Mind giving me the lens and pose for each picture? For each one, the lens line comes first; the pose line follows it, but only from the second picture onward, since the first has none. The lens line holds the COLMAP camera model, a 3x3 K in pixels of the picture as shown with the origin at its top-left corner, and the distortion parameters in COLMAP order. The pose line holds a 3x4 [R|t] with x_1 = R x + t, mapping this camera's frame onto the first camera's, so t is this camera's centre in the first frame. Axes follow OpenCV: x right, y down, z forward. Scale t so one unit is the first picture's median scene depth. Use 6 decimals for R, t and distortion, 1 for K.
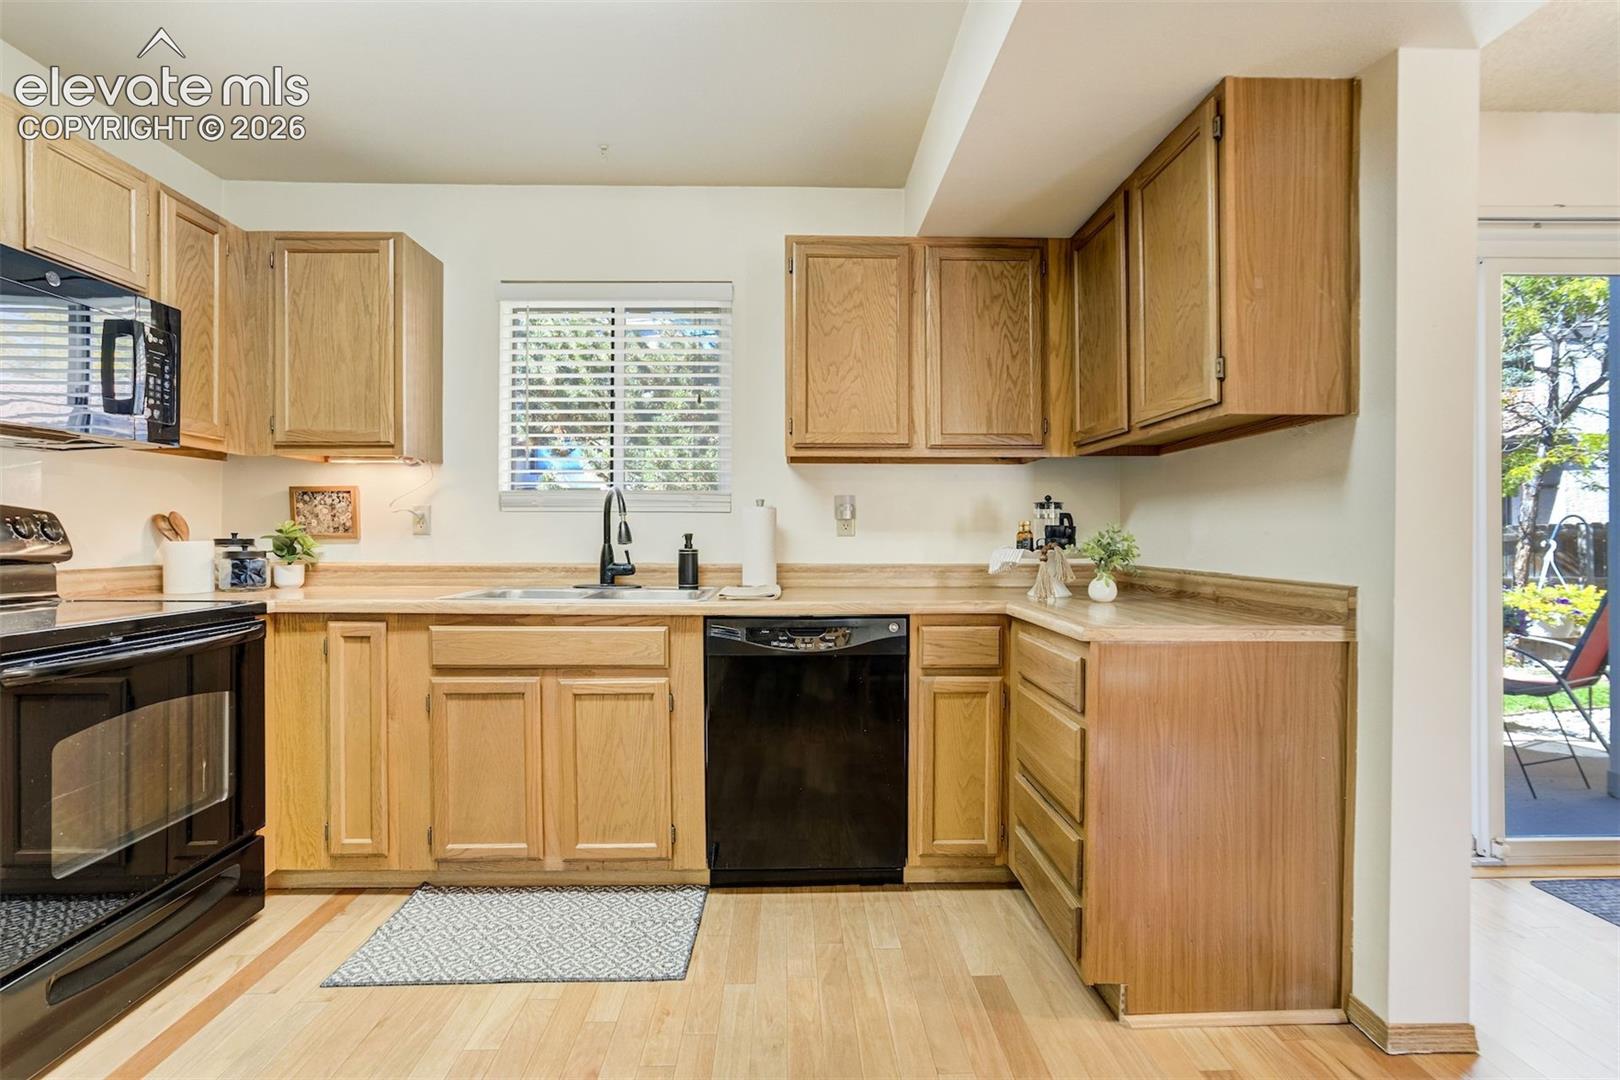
lens RADIAL K [[749.0, 0, 801.2], [0, 749.0, 535.9], [0, 0, 1]] dist [-0.049320, 0.023226]
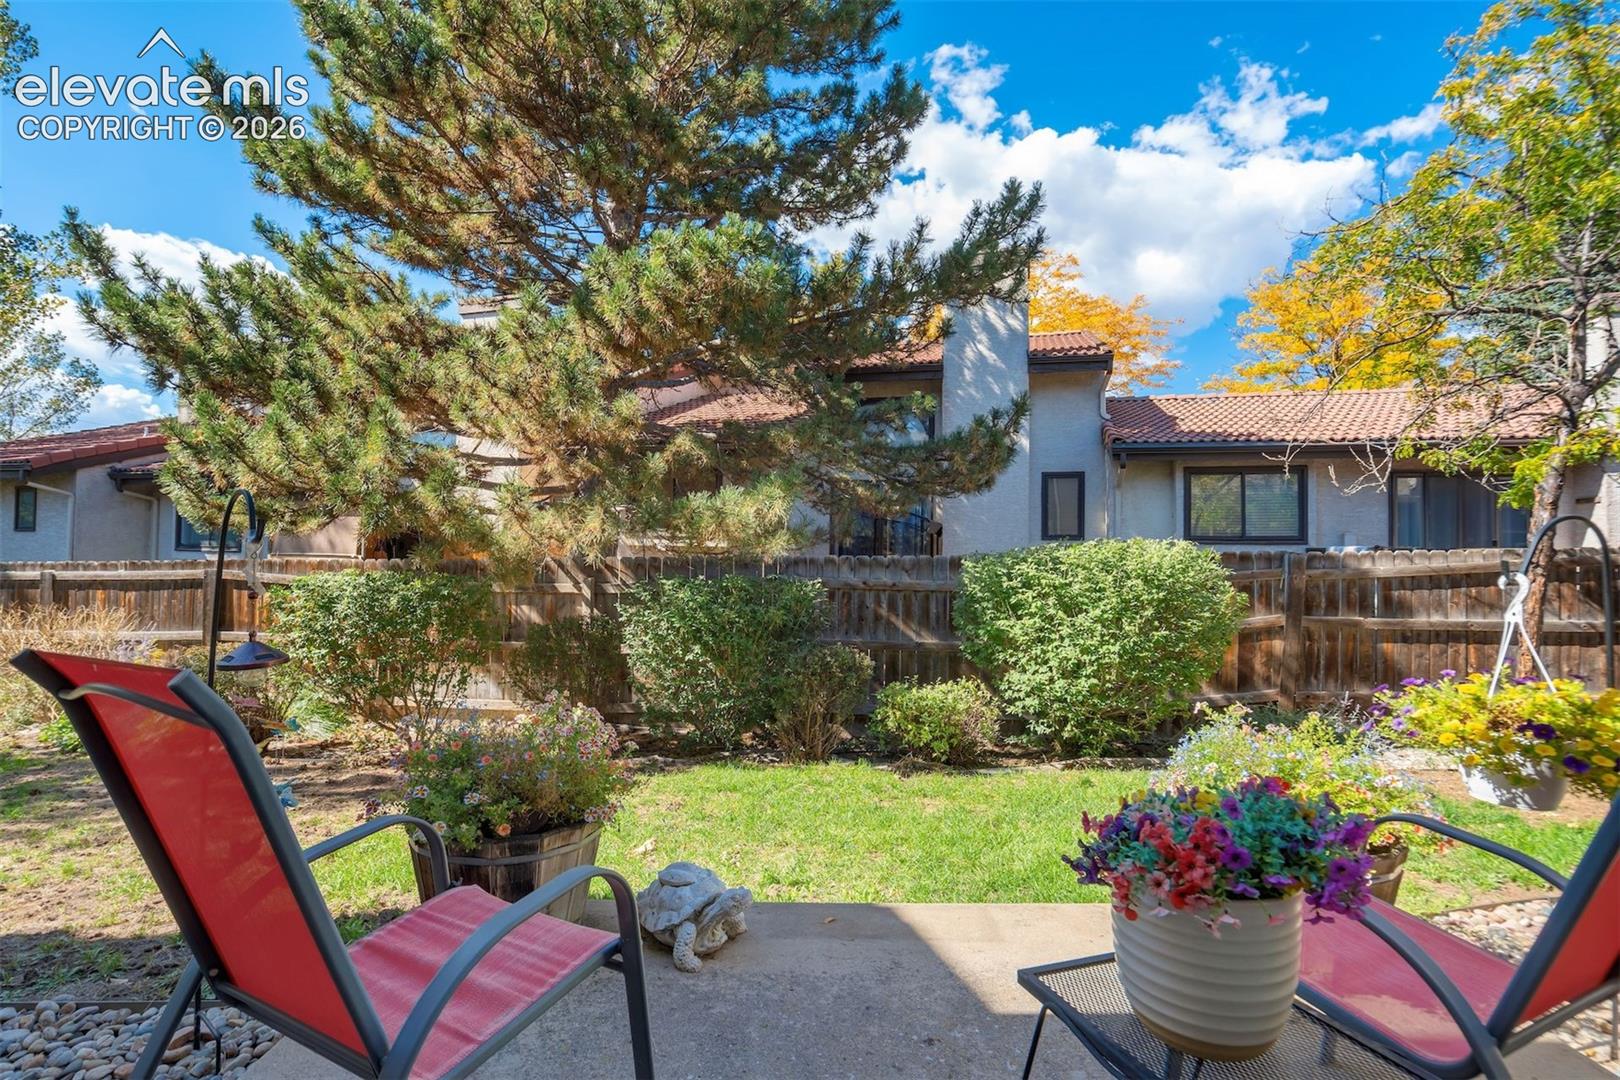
lens RADIAL K [[753.5, 0, 819.1], [0, 753.5, 530.6], [0, 0, 1]] dist [-0.037594, 0.022510]
pose [[0.999694, 0.013564, -0.020688, 1.047575], [-0.014221, 0.999388, -0.031945, -0.000286], [0.020242, 0.032230, 0.999275, 0.930845]]
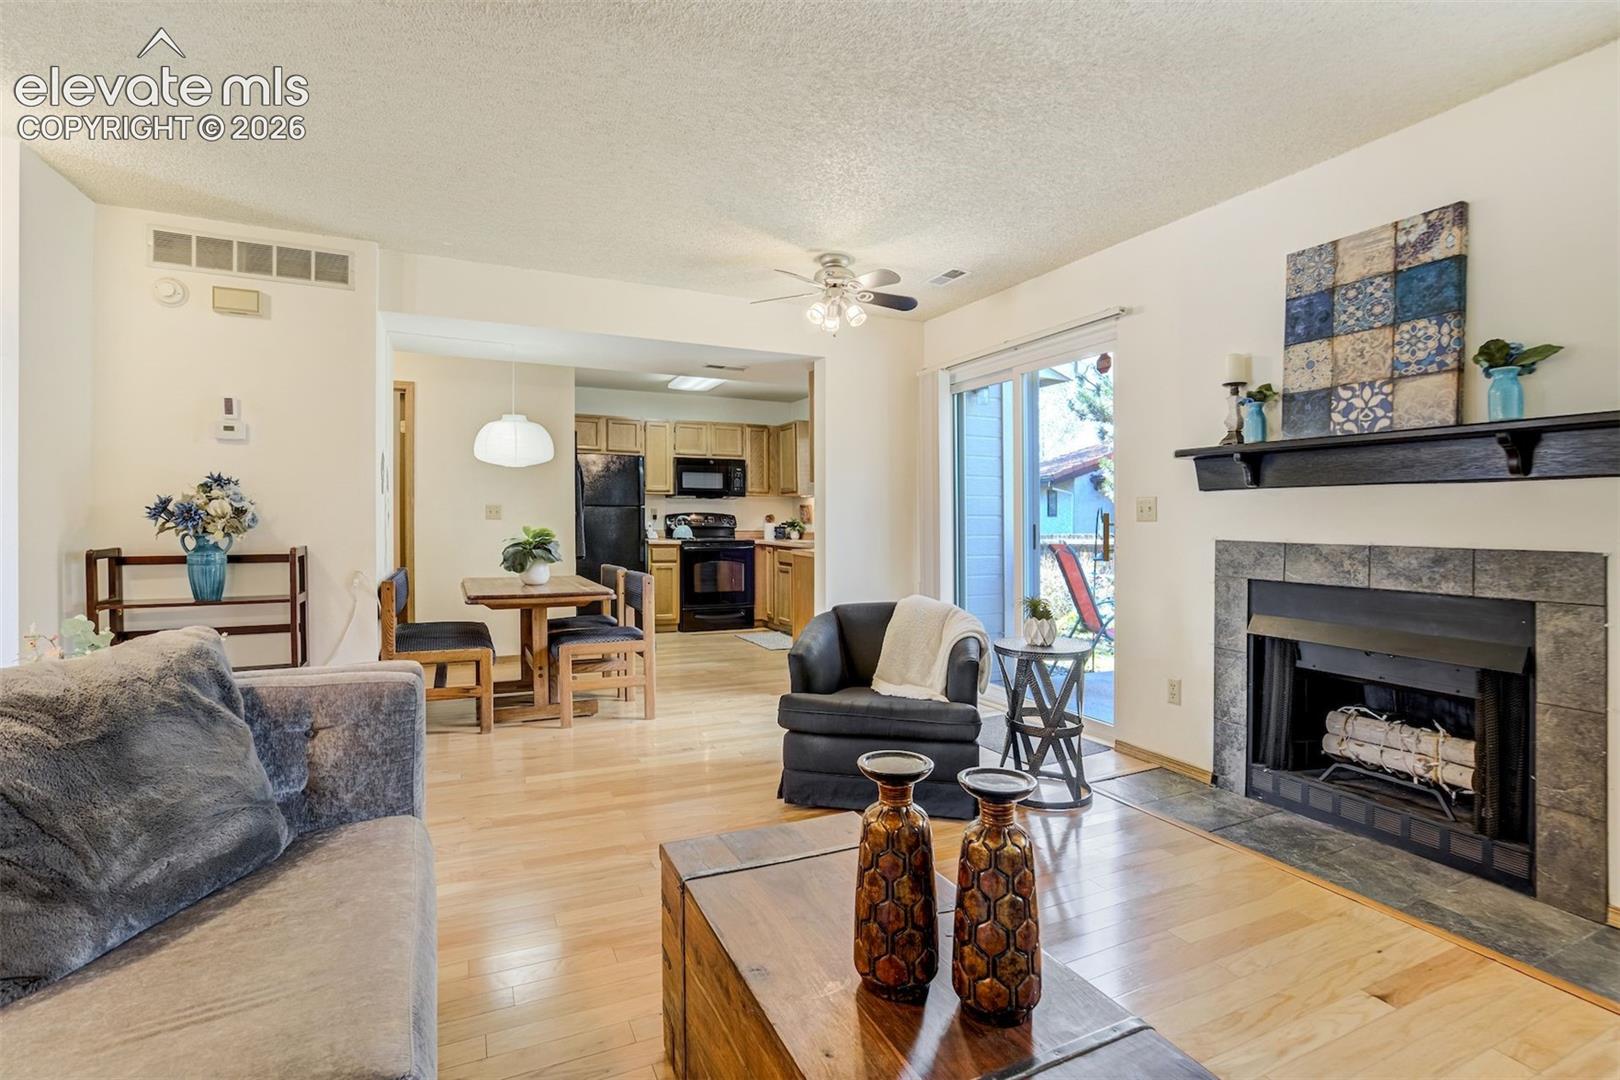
lens RADIAL K [[744.8, 0, 807.2], [0, 744.8, 526.9], [0, 0, 1]] dist [-0.012522, 0.000028]
pose [[0.397884, 0.007953, -0.917401, 2.298619], [-0.003703, 0.999968, 0.007063, -0.000632], [0.917428, 0.000587, 0.397900, -0.166835]]
